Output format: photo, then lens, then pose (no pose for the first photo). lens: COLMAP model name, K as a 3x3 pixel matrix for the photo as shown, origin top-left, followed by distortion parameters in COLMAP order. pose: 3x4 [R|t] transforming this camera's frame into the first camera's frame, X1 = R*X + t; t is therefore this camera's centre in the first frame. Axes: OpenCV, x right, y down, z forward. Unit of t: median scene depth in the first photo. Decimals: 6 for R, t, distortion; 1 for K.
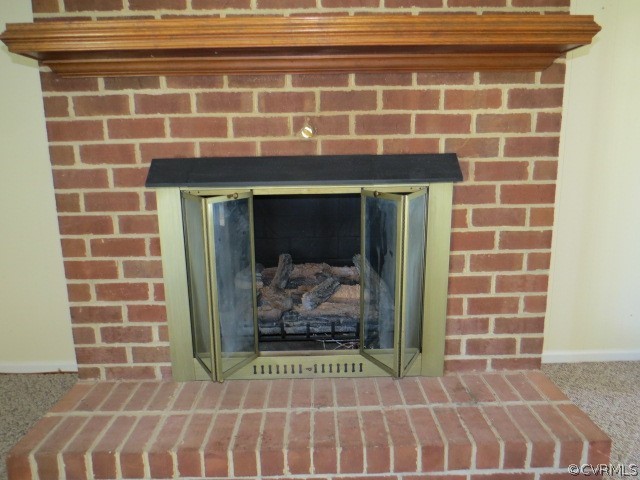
lens RADIAL K [[455.1, 0, 319.3], [0, 455.1, 241.4], [0, 0, 1]] dist [-0.009664, -0.004518]
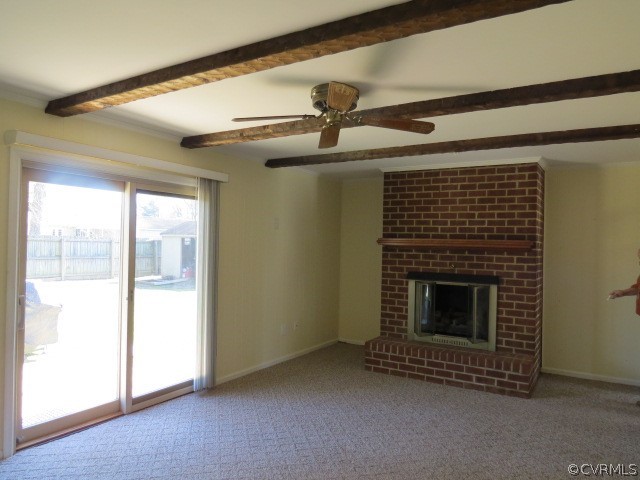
lens RADIAL K [[455.1, 0, 320.0], [0, 455.1, 239.9], [0, 0, 1]] dist [-0.009664, -0.004518]
pose [[0.841195, 0.029994, -0.539899, 0.946809], [-0.144318, 0.974696, -0.170707, 0.280123], [0.521117, 0.221515, 0.824238, -2.308630]]
